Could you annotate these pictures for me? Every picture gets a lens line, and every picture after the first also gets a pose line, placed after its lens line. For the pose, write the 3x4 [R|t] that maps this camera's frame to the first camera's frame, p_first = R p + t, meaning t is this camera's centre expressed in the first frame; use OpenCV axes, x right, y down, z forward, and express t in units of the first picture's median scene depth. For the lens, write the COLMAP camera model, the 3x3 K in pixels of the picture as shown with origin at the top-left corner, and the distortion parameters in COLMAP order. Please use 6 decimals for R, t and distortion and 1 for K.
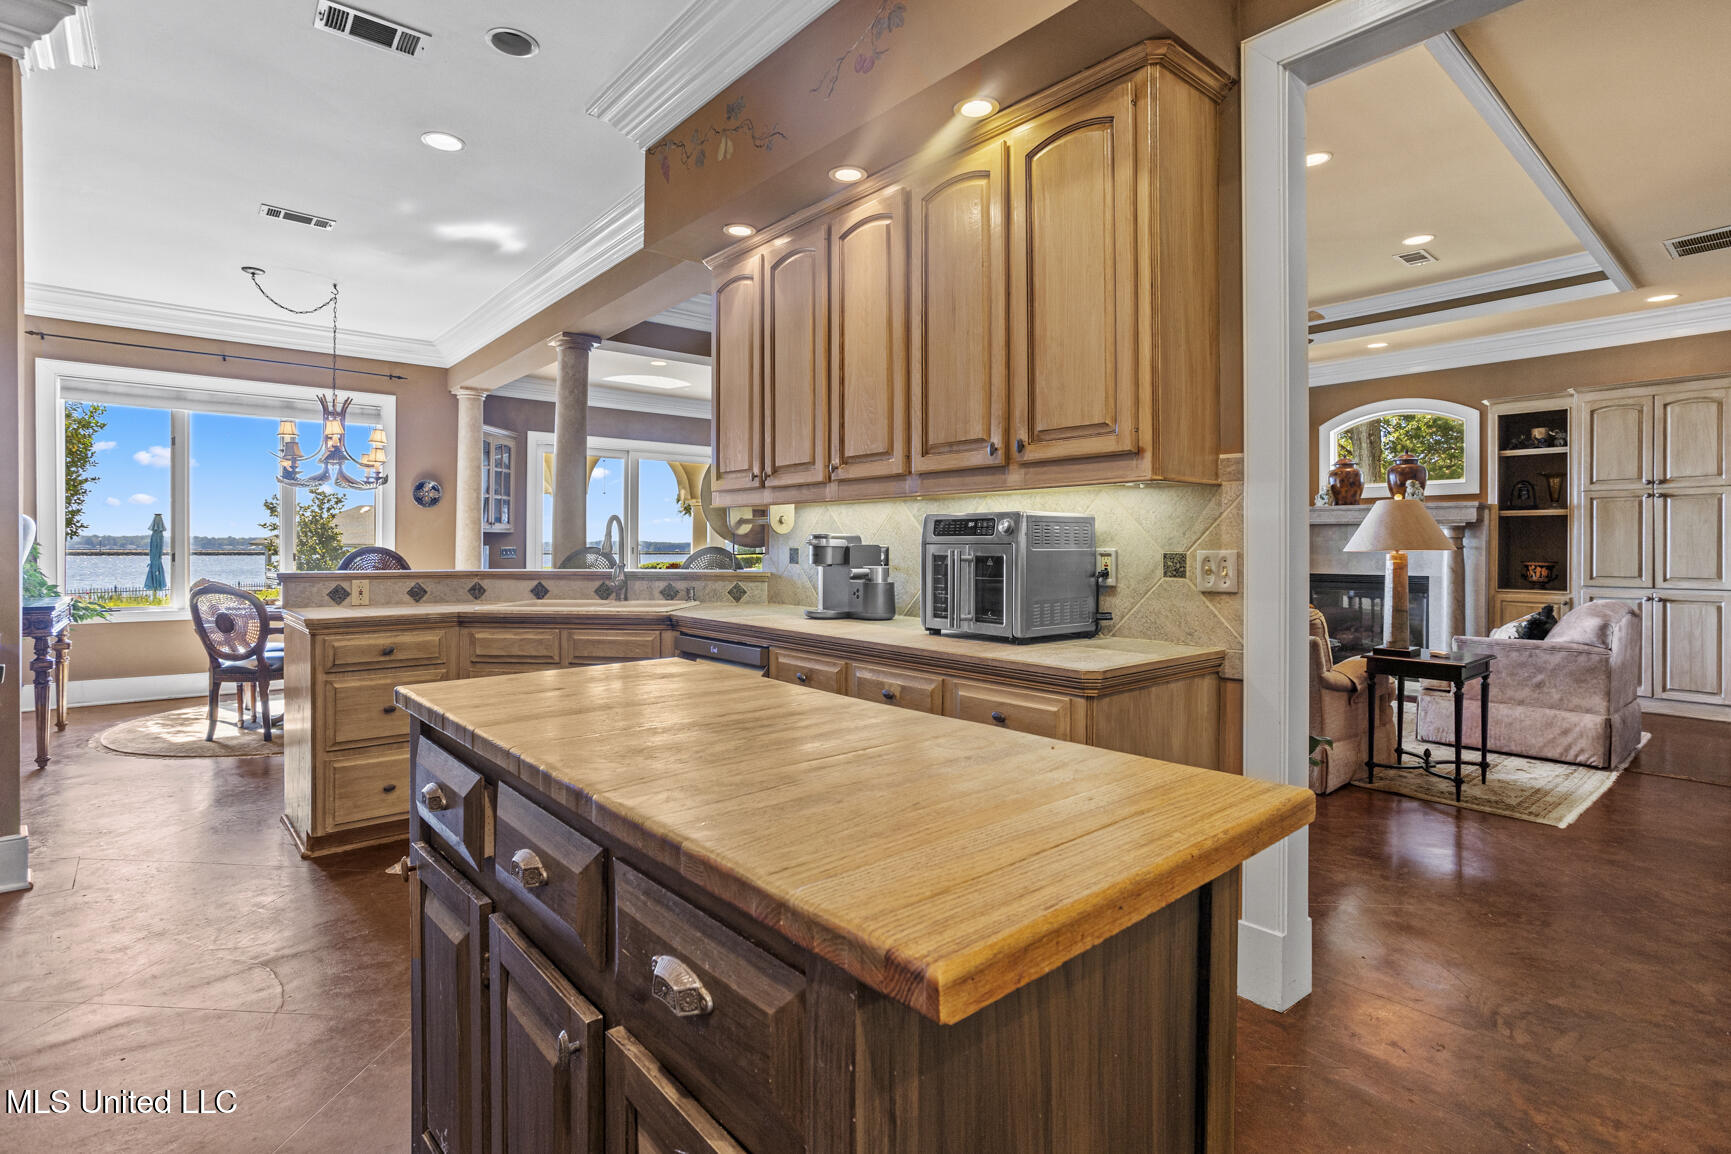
lens RADIAL K [[844.0, 0, 850.7], [0, 844.0, 545.6], [0, 0, 1]] dist [-0.041937, 0.023737]
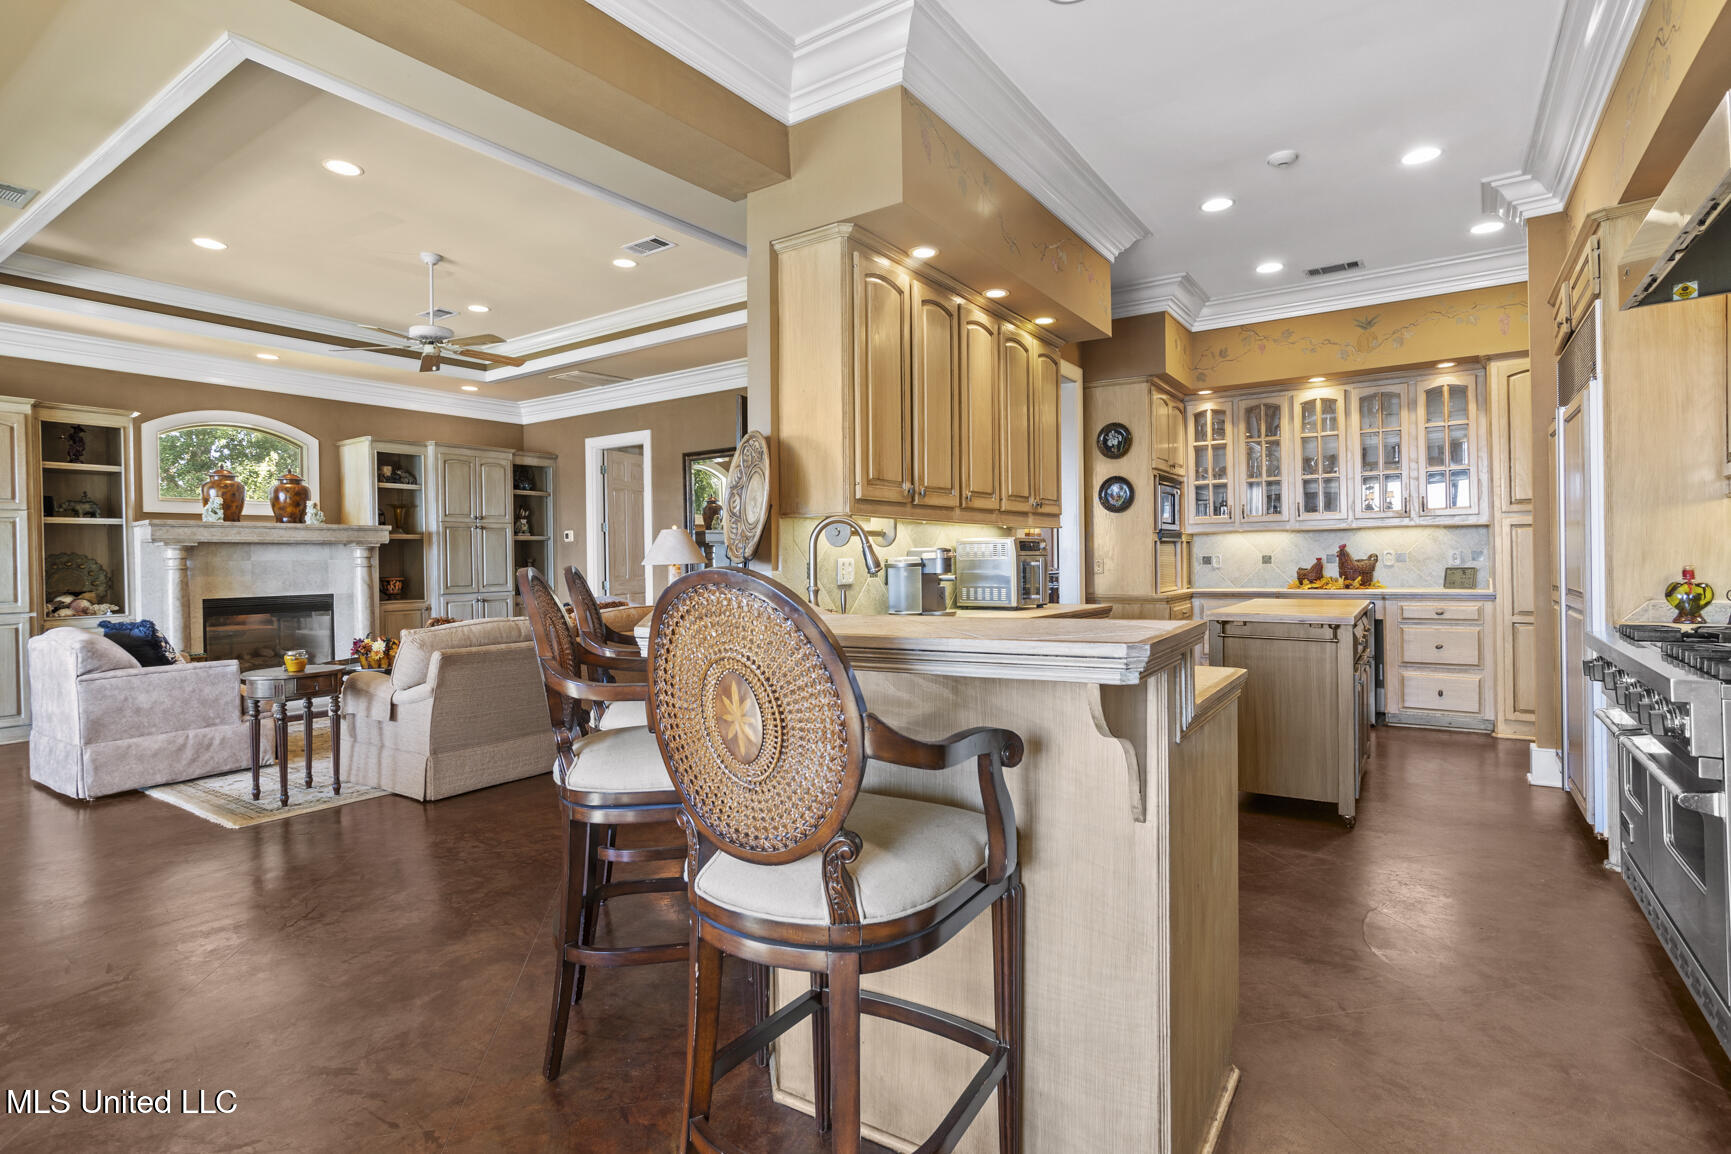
lens RADIAL K [[844.0, 0, 852.2], [0, 844.0, 557.0], [0, 0, 1]] dist [-0.041937, 0.023737]
pose [[-0.266595, 0.001416, 0.963808, -0.813838], [0.011723, 0.999930, 0.001773, -0.006725], [-0.963737, 0.011771, -0.266593, 1.063857]]
